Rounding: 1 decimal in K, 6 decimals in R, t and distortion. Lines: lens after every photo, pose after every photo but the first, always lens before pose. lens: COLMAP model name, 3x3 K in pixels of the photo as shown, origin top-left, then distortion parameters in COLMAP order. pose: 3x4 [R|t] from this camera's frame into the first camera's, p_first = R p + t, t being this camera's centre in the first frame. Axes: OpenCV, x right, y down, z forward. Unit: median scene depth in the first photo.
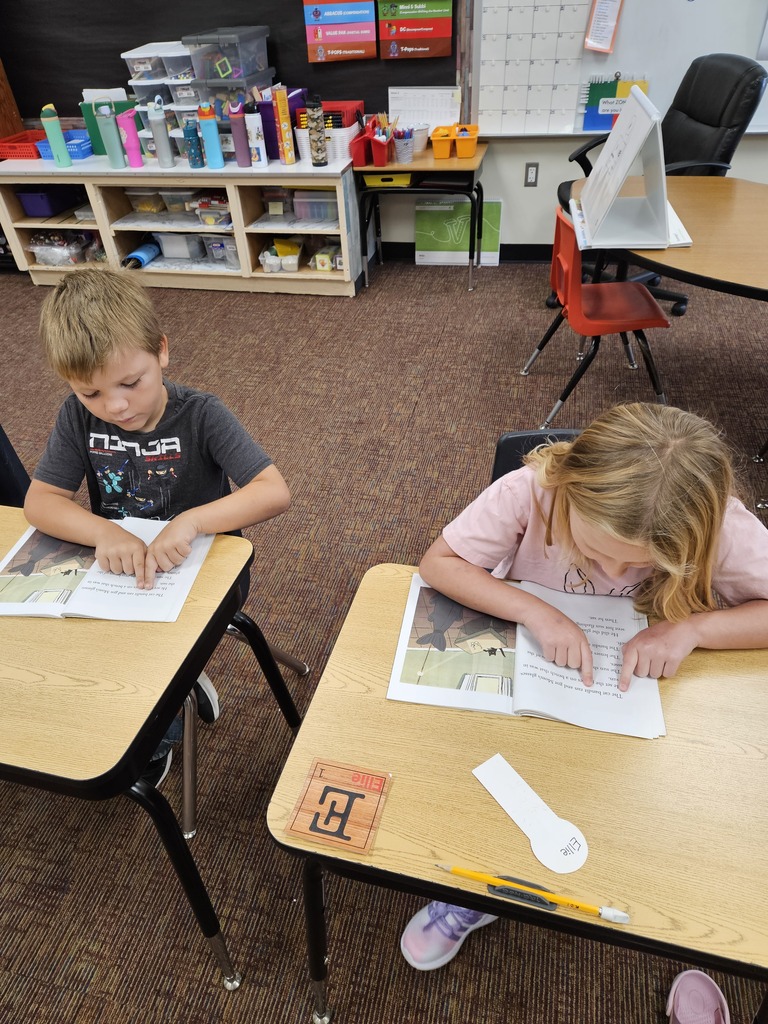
lens RADIAL K [[698.5, 0, 384.0], [0, 698.5, 512.0], [0, 0, 1]] dist [0.007936, 0.002891]
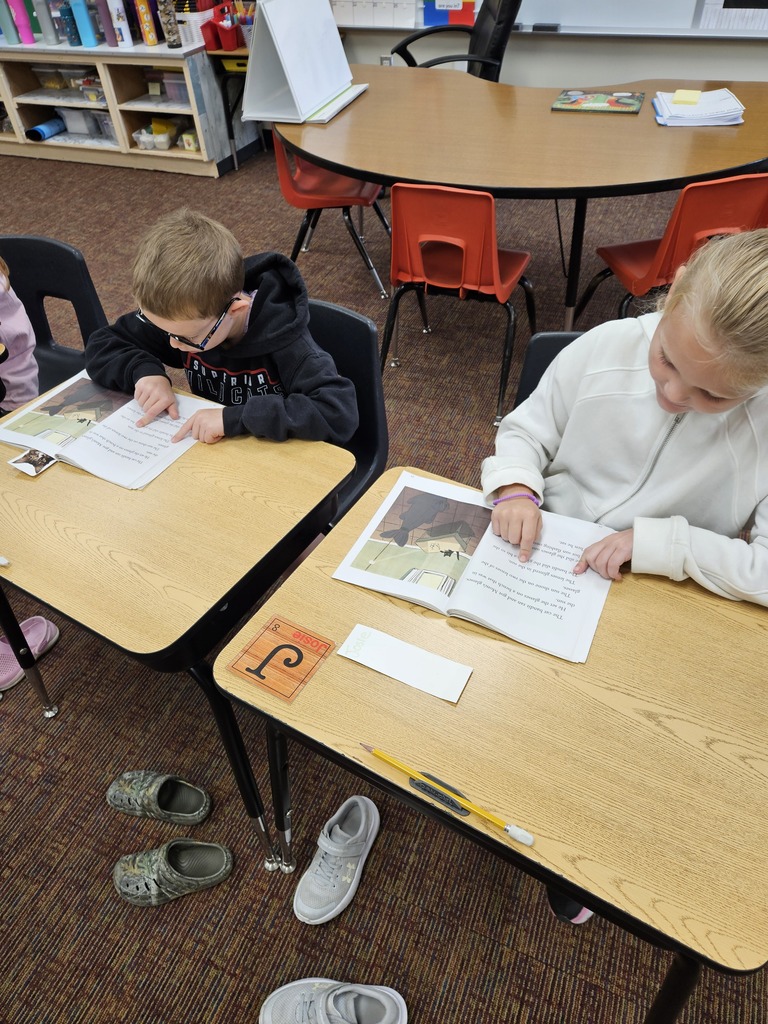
lens RADIAL K [[677.5, 0, 384.0], [0, 677.5, 512.0], [0, 0, 1]] dist [-0.007208, -0.006212]
pose [[0.989345, 0.113057, -0.091728, 0.385229], [-0.101747, 0.987571, 0.119798, 0.059181], [0.104132, -0.109189, 0.988552, -0.081596]]
